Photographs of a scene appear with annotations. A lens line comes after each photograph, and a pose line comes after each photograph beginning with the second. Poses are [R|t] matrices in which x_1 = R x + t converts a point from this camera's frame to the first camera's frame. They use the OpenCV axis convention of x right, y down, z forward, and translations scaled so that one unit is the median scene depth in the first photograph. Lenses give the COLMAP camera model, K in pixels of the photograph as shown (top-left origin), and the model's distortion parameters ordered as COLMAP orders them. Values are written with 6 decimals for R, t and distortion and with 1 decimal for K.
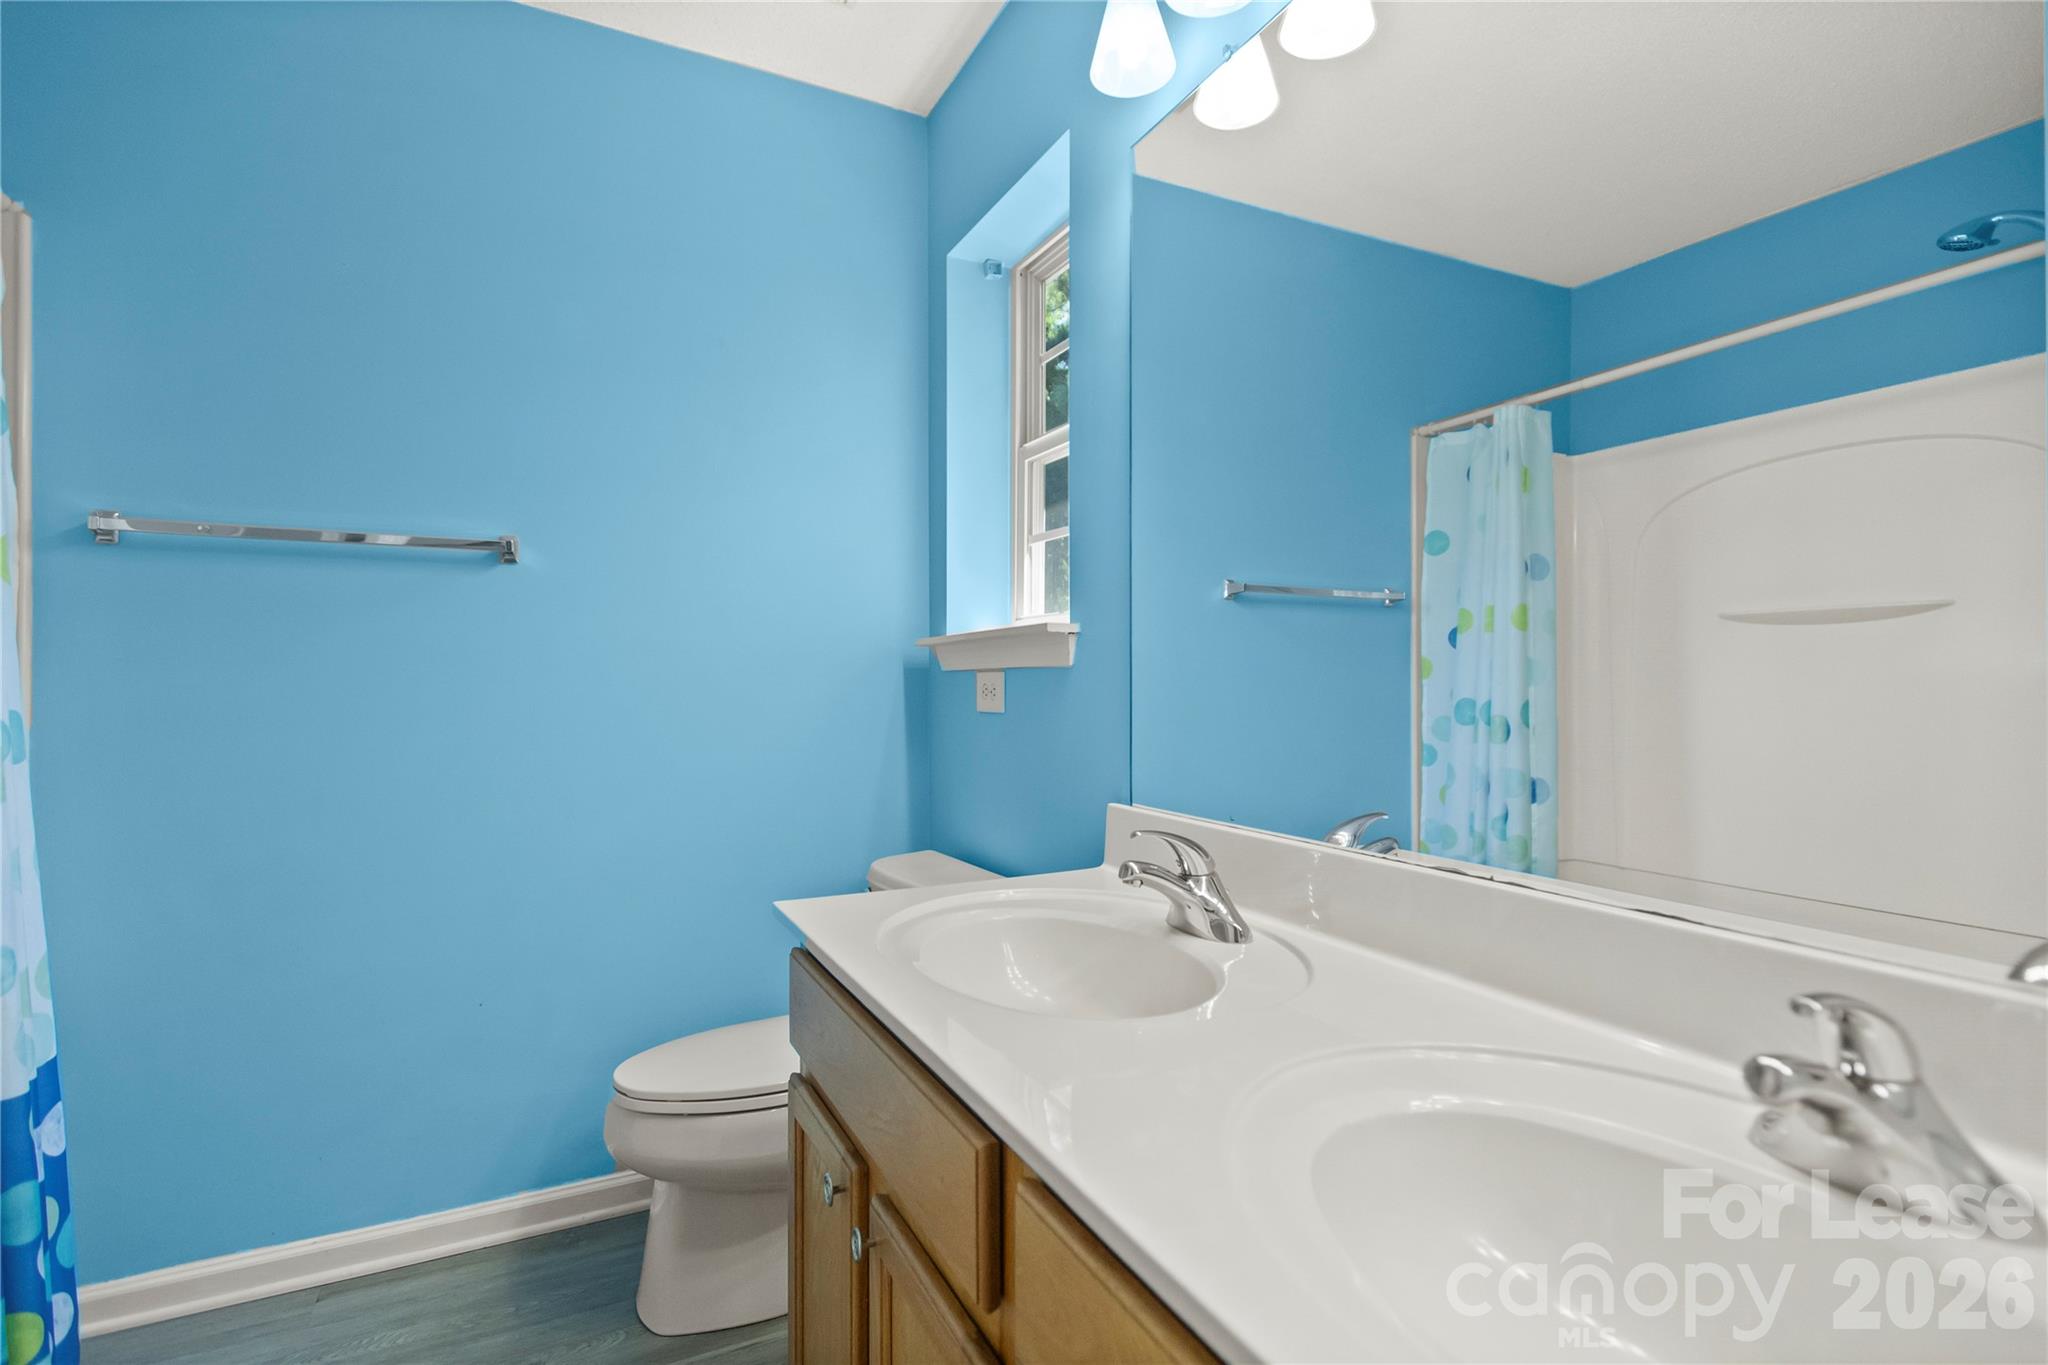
lens RADIAL K [[999.1, 0, 1015.8], [0, 999.1, 670.0], [0, 0, 1]] dist [0.014329, 0.000020]
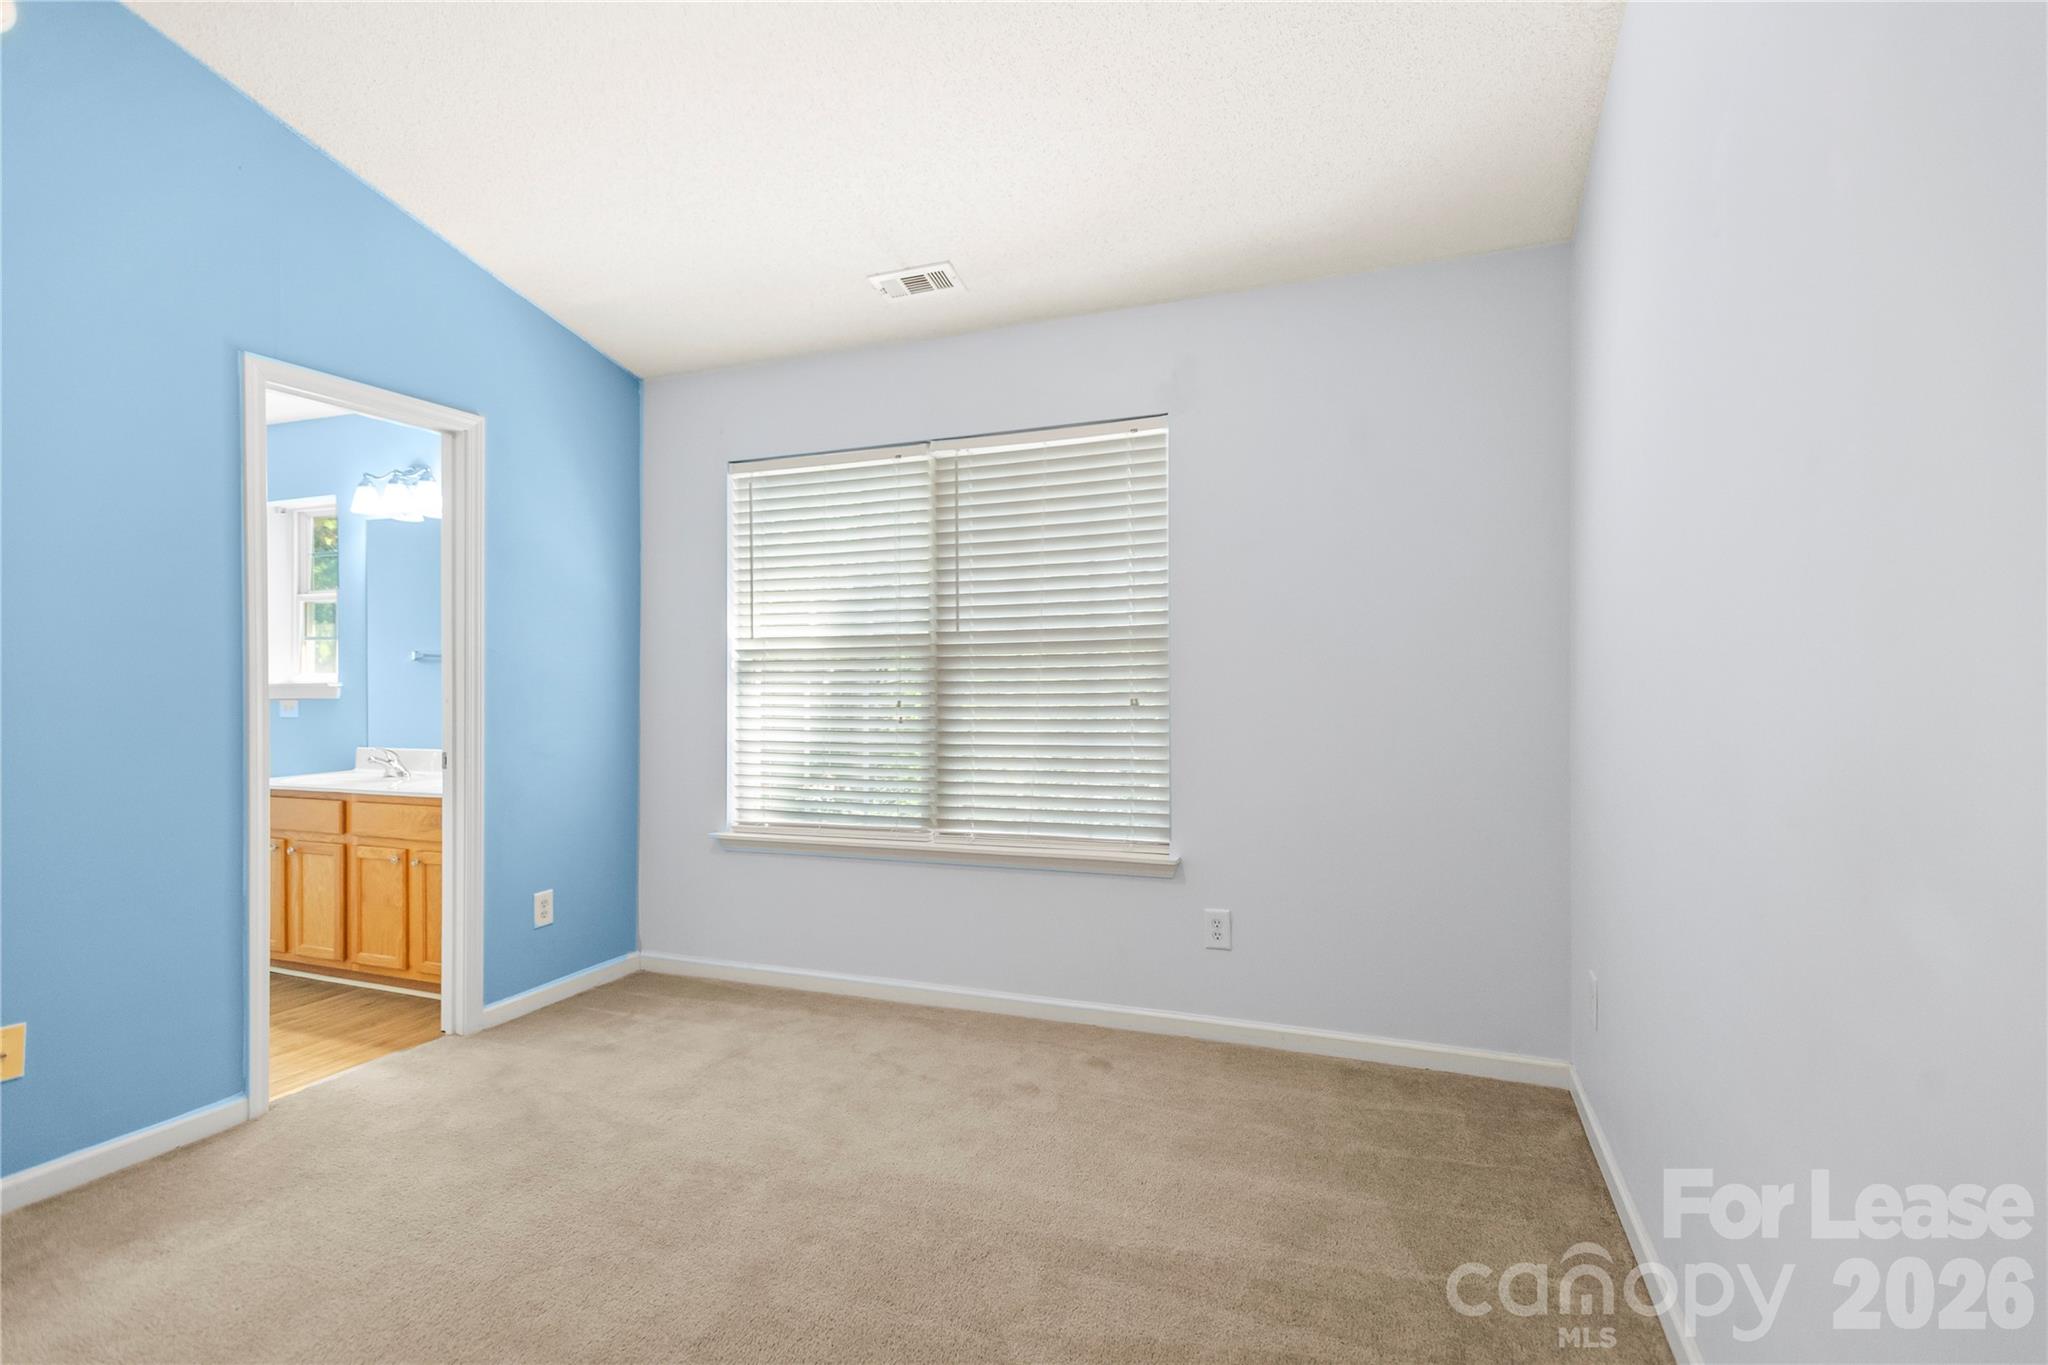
lens RADIAL K [[959.5, 0, 1024.0], [0, 959.5, 682.5], [0, 0, 1]] dist [0.011507, -0.000313]
pose [[0.735507, -0.010512, 0.677436, -0.346645], [0.001390, 0.999901, 0.014006, -0.081773], [-0.677516, -0.009360, 0.735449, -2.160900]]
